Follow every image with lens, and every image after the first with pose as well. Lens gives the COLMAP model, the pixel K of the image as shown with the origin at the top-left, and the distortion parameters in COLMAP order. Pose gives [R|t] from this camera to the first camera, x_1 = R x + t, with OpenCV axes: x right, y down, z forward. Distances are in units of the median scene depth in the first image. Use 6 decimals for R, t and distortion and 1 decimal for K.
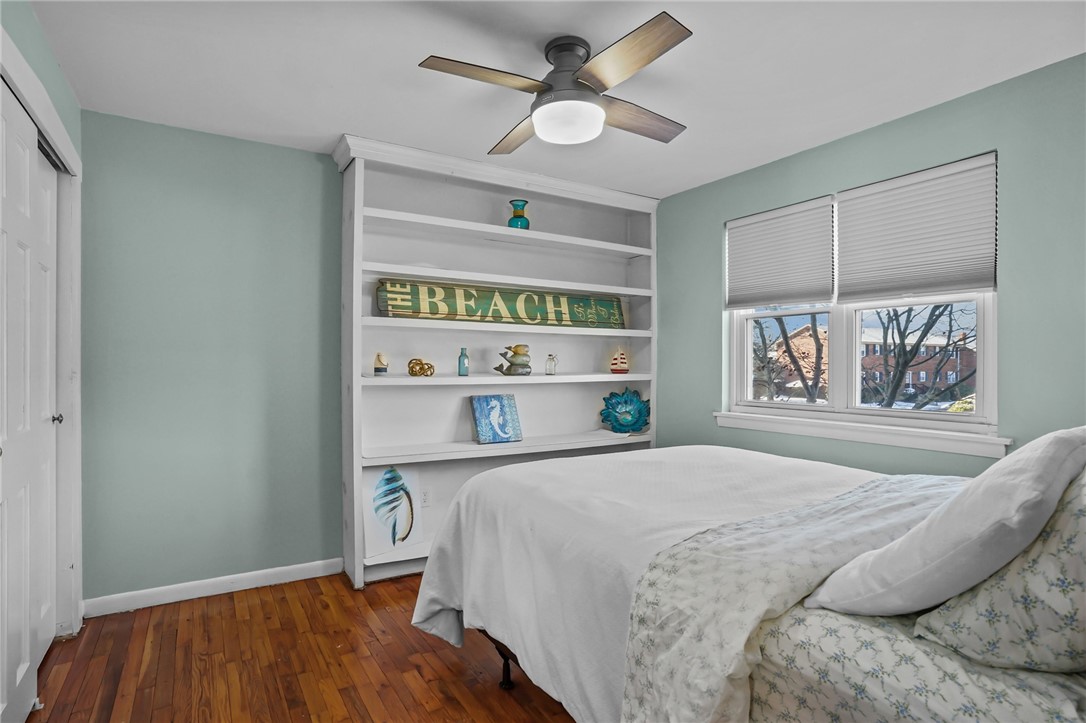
lens RADIAL K [[561.6, 0, 540.8], [0, 561.6, 366.9], [0, 0, 1]] dist [-0.058874, 0.029266]
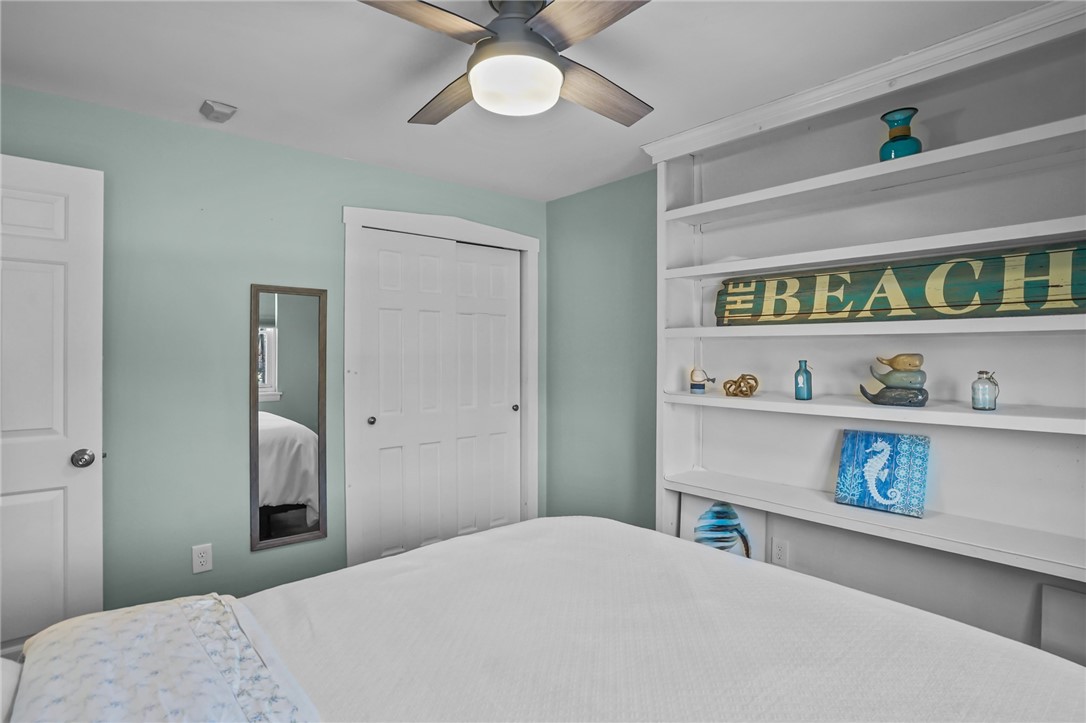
lens RADIAL K [[561.6, 0, 539.0], [0, 561.6, 357.0], [0, 0, 1]] dist [-0.058874, 0.029266]
pose [[0.153212, 0.002617, -0.988190, 0.483499], [-0.001637, 0.999996, 0.002394, -0.037623], [0.988192, 0.001251, 0.153215, 0.538150]]
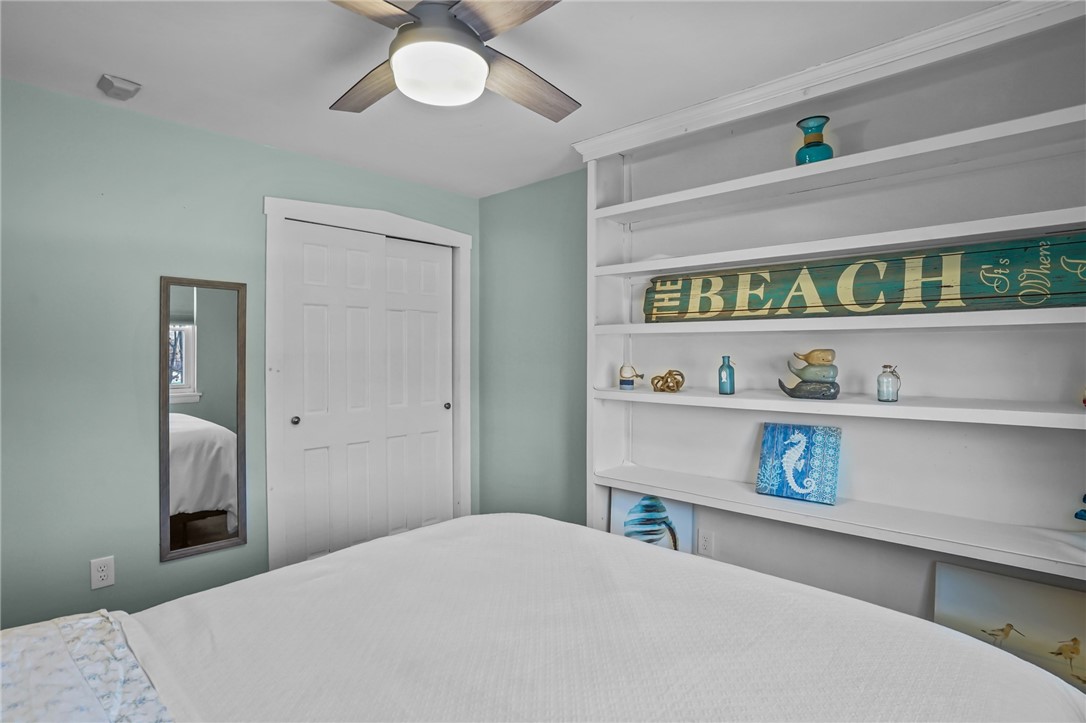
lens RADIAL K [[561.6, 0, 540.0], [0, 561.6, 355.3], [0, 0, 1]] dist [-0.058874, 0.029266]
pose [[0.264844, 0.001763, -0.964290, 0.479841], [-0.000028, 0.999998, 0.001821, -0.034812], [0.964291, -0.000455, 0.264843, 0.547676]]
